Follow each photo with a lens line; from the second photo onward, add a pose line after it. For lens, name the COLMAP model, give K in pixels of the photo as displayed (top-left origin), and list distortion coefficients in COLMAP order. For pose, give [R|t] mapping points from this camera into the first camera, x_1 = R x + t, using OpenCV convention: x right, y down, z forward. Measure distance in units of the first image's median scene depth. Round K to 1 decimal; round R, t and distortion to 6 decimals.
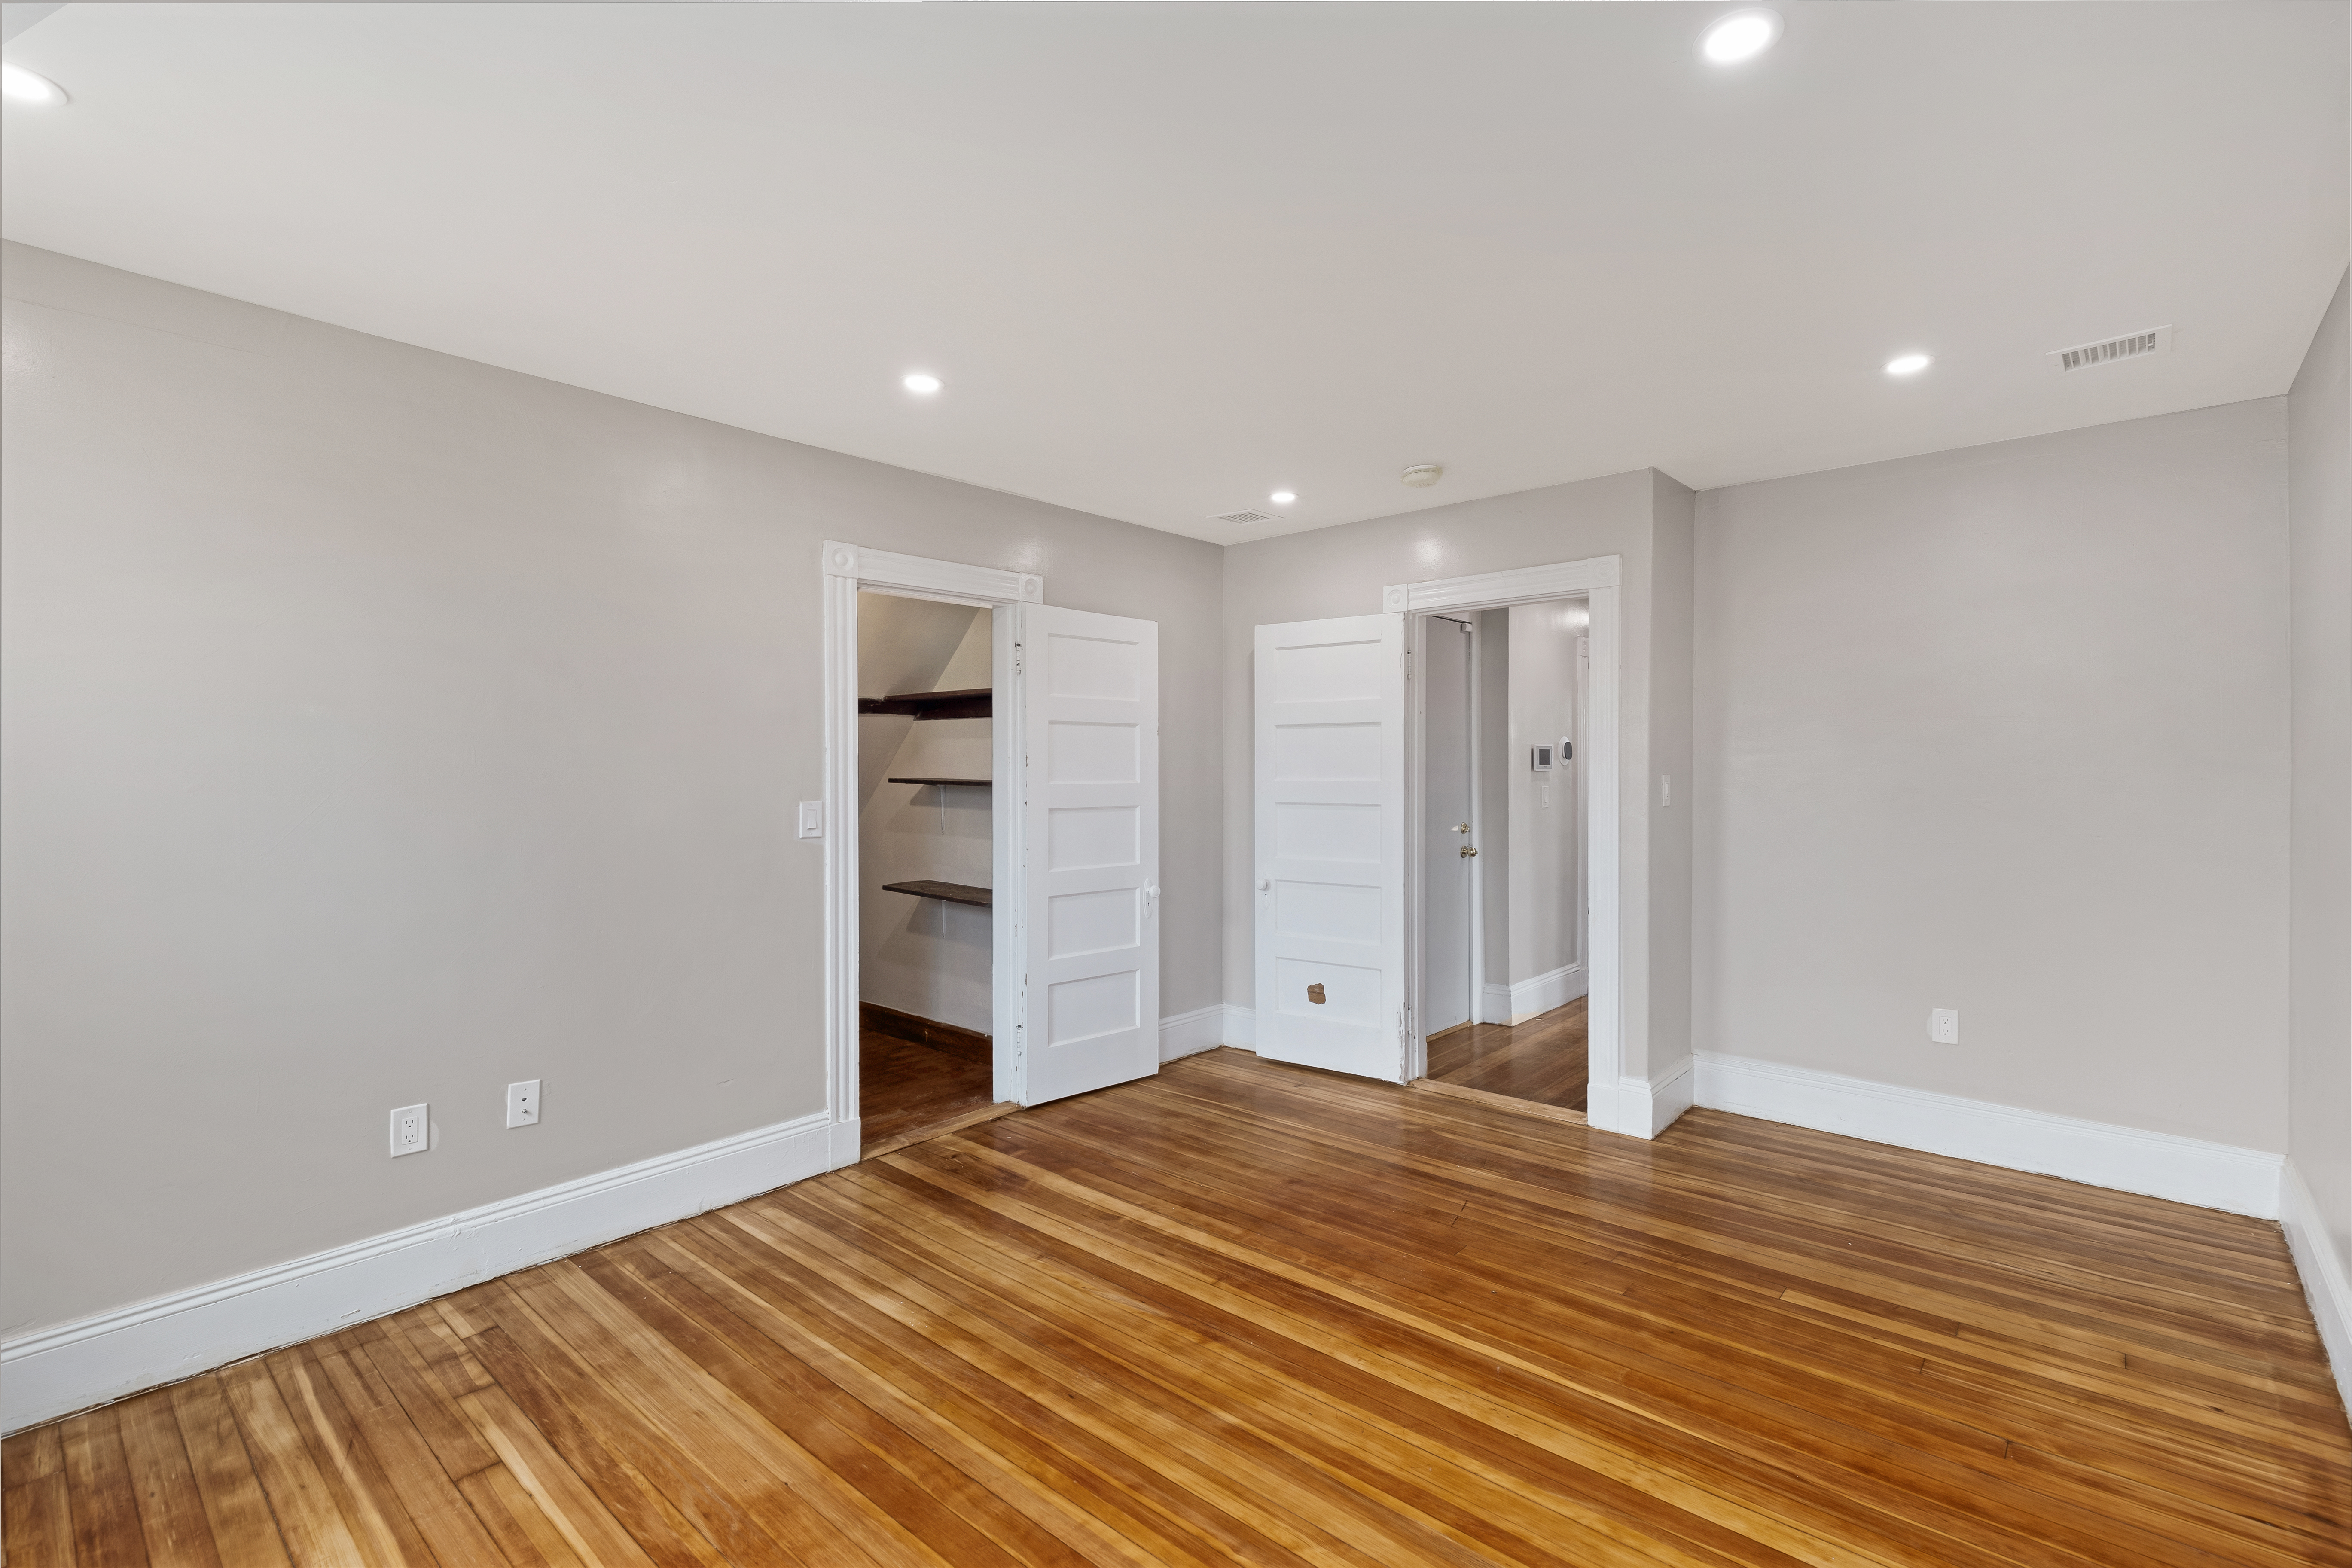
lens RADIAL K [[1056.5, 0, 1194.9], [0, 1056.5, 775.6], [0, 0, 1]] dist [0.008050, -0.001263]
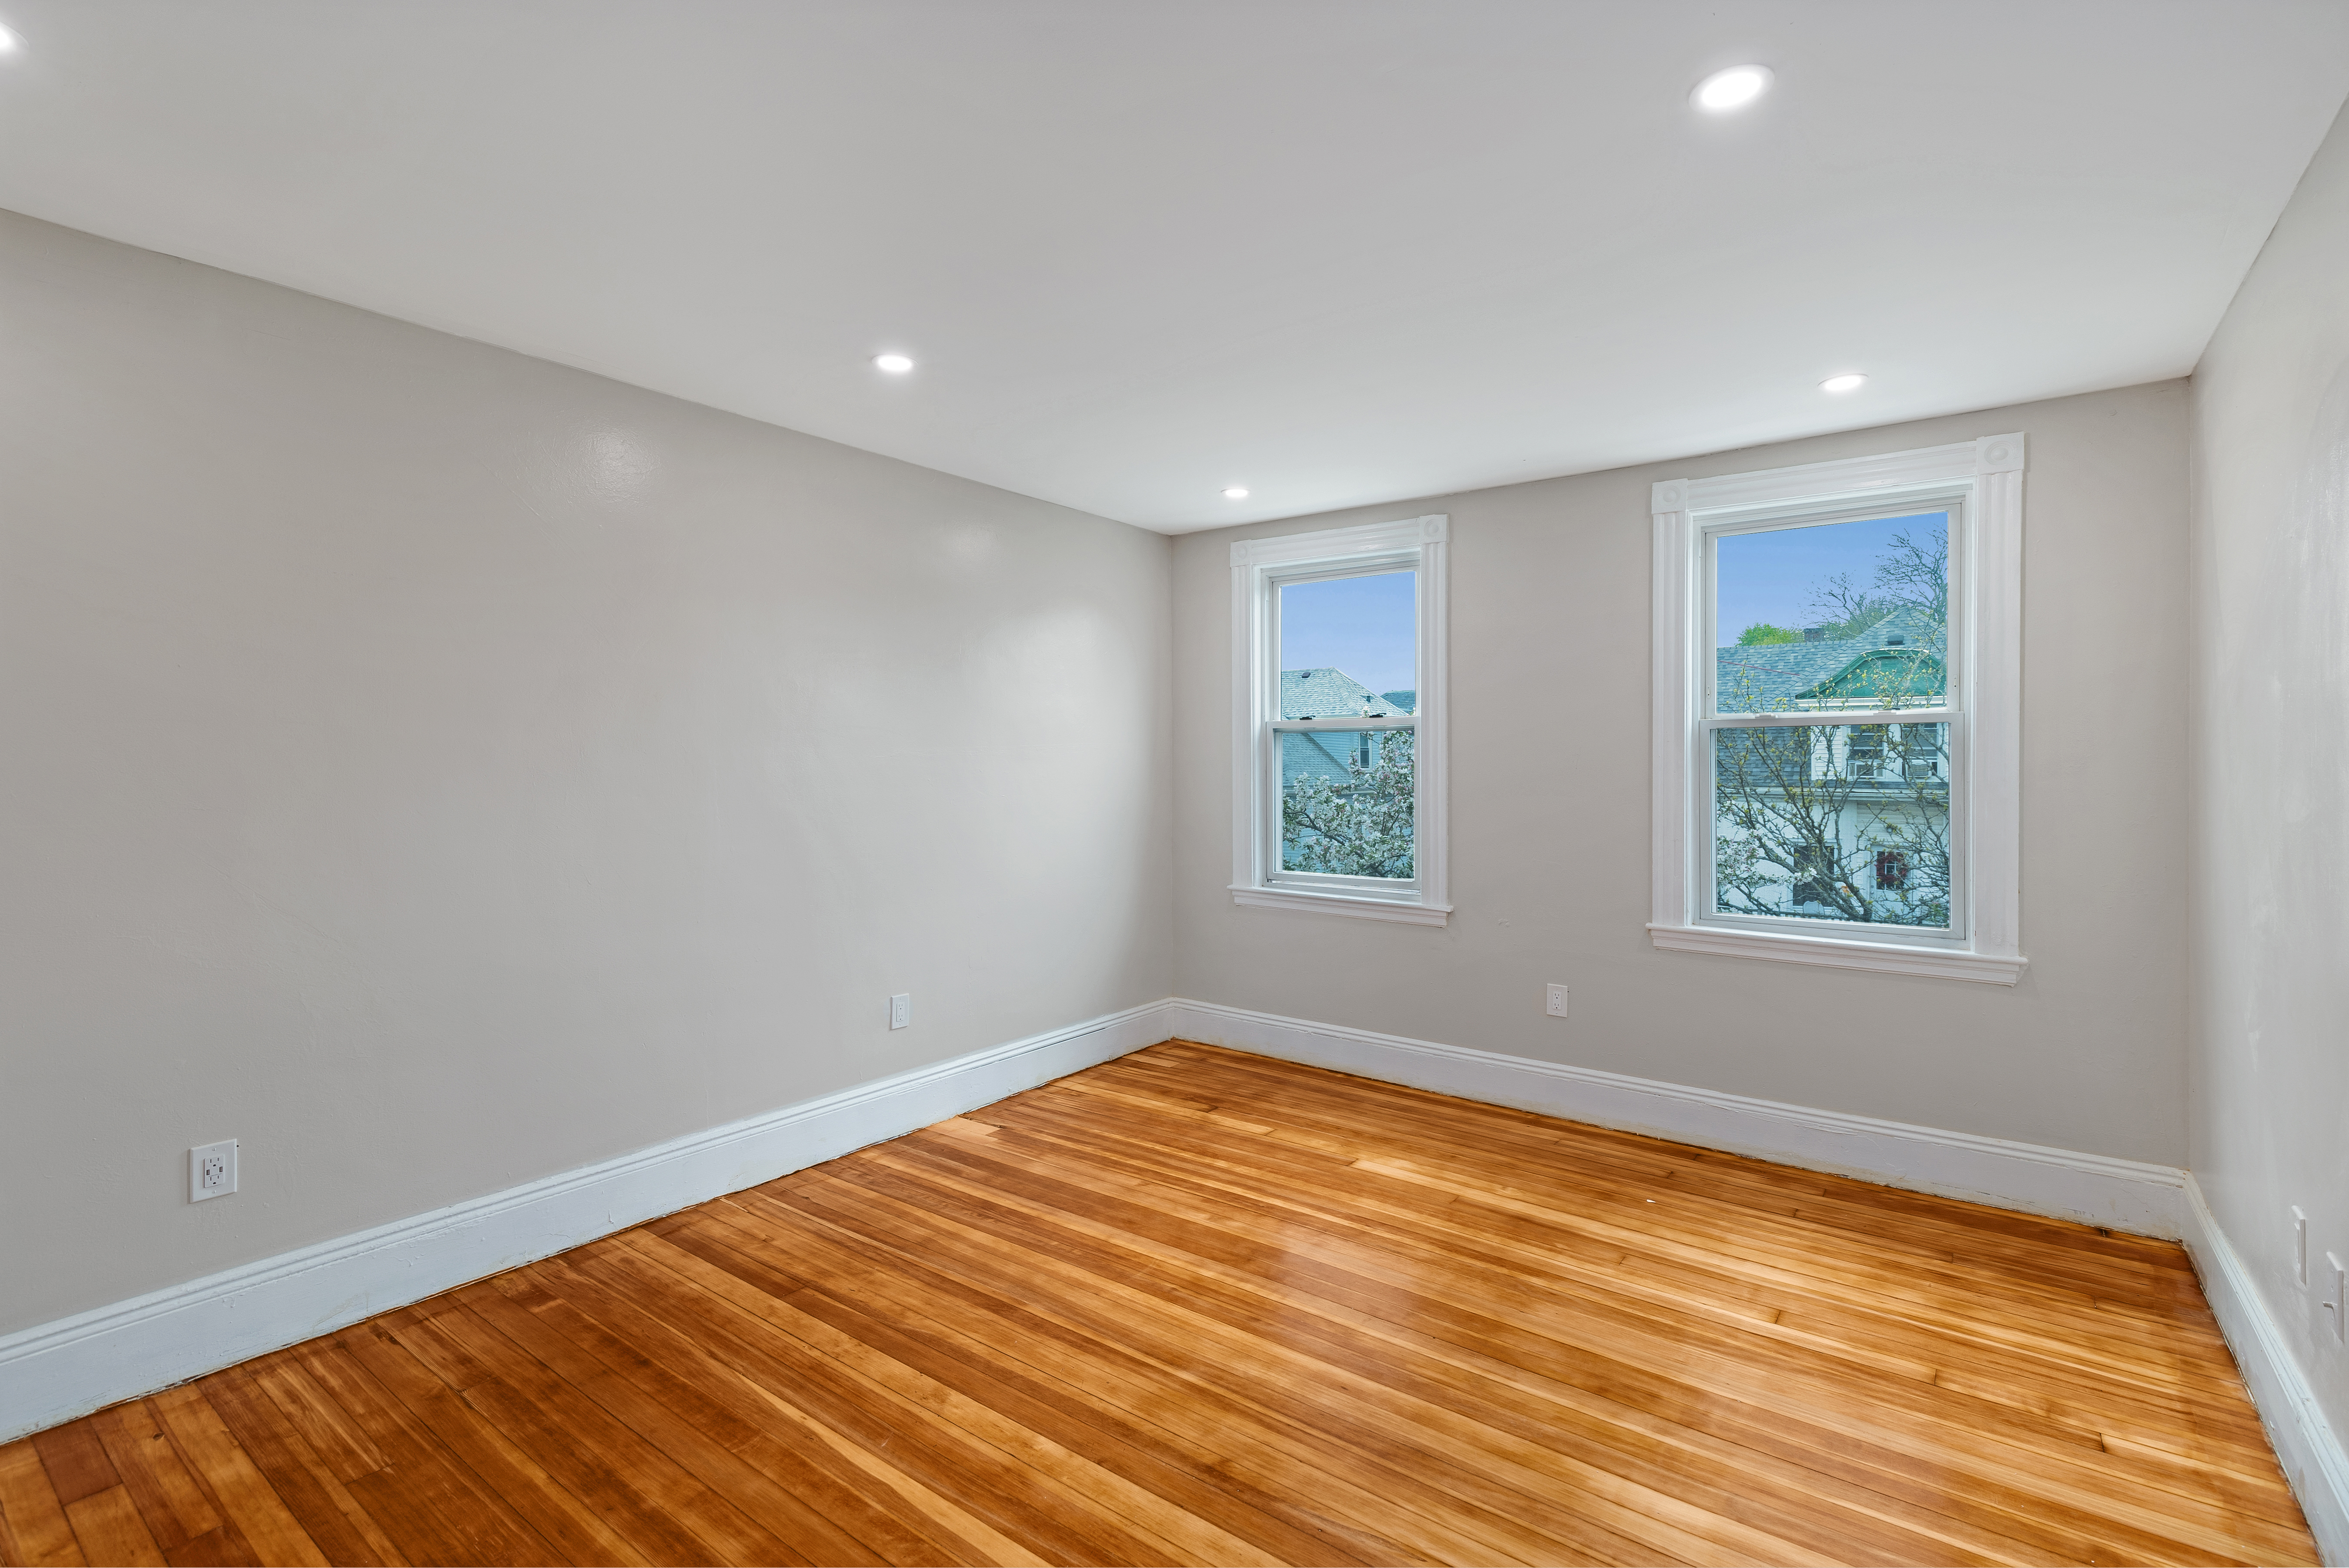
lens RADIAL K [[1055.2, 0, 1193.4], [0, 1055.2, 775.6], [0, 0, 1]] dist [0.008050, -0.001263]
pose [[-0.996416, 0.005934, -0.084374, 0.107188], [0.004739, 0.999886, 0.014364, -0.006702], [0.084450, 0.013913, -0.996331, 1.997164]]
